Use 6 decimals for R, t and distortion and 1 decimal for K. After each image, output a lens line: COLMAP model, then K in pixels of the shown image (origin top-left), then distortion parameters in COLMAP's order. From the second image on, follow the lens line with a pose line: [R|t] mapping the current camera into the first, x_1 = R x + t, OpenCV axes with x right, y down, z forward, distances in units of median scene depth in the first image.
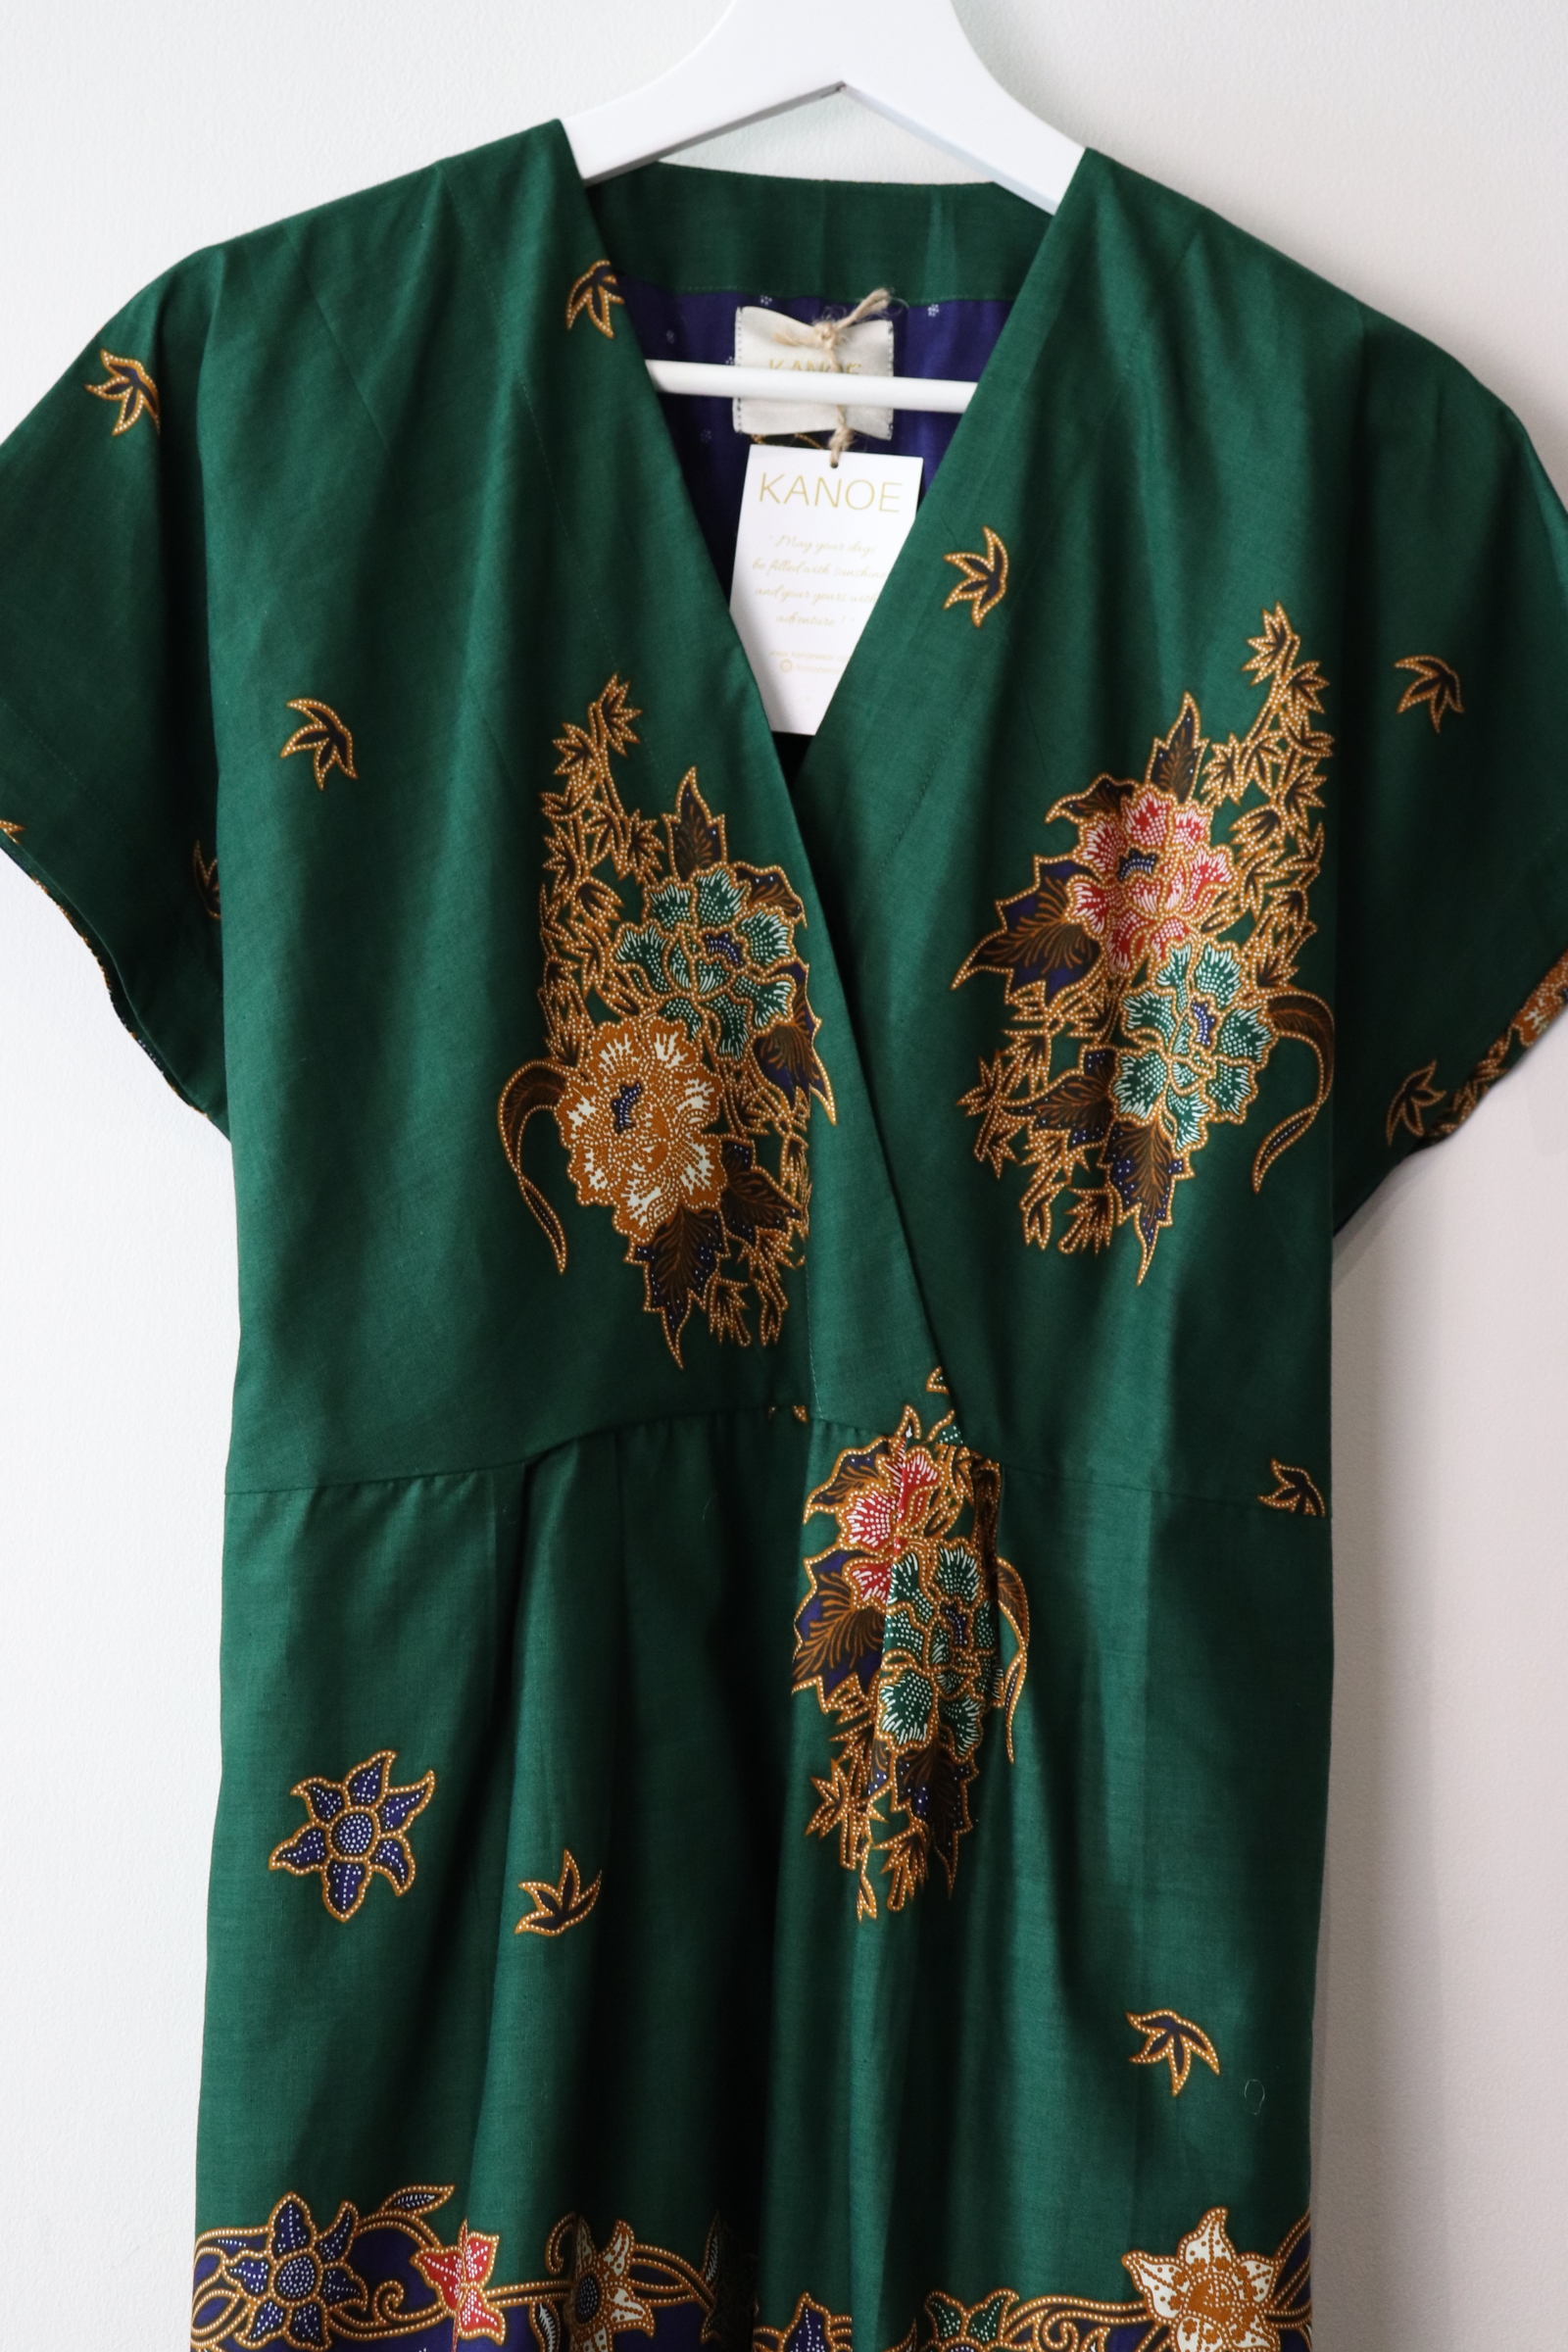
lens RADIAL K [[3653.3, 0, 784.6], [0, 3653.3, 1174.3], [0, 0, 1]] dist [0.094143, 0.000000]
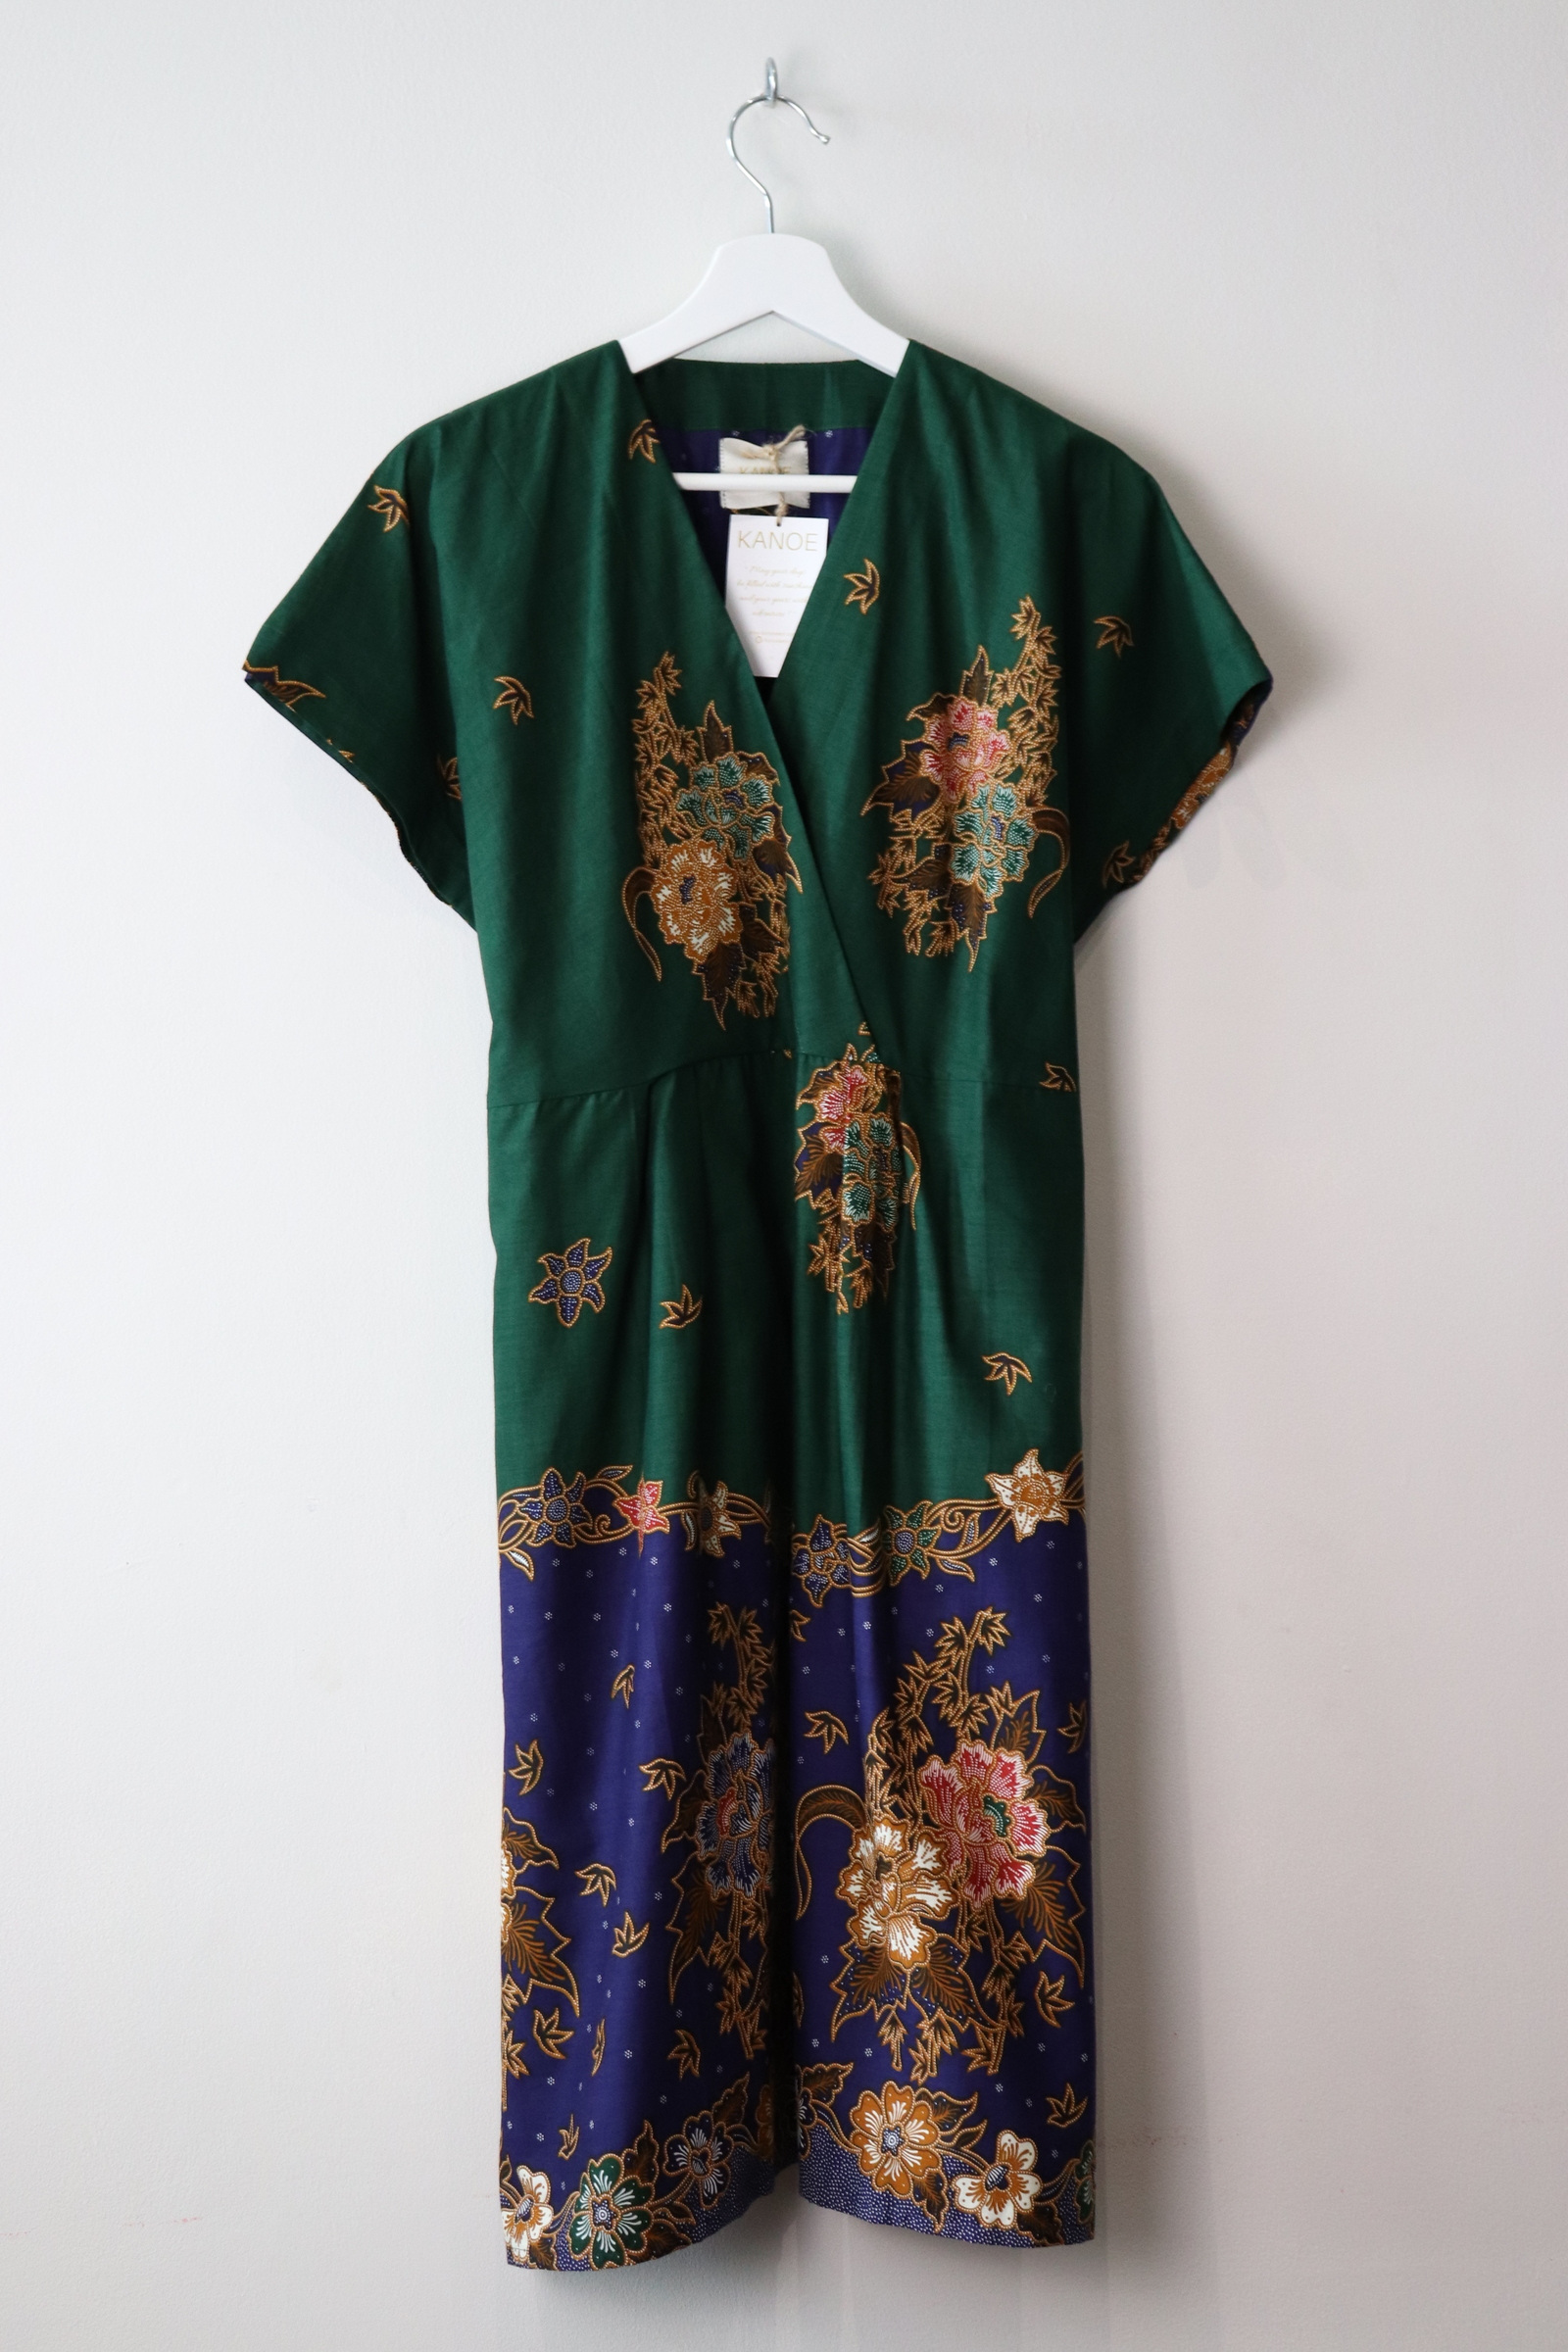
lens RADIAL K [[3741.6, 0, 789.1], [0, 3741.6, 1175.9], [0, 0, 1]] dist [0.113152, 0.000000]
pose [[0.997344, -0.055017, 0.047725, -0.090623], [0.051919, 0.996606, 0.063880, 0.007446], [-0.051078, -0.061232, 0.996816, -0.890690]]
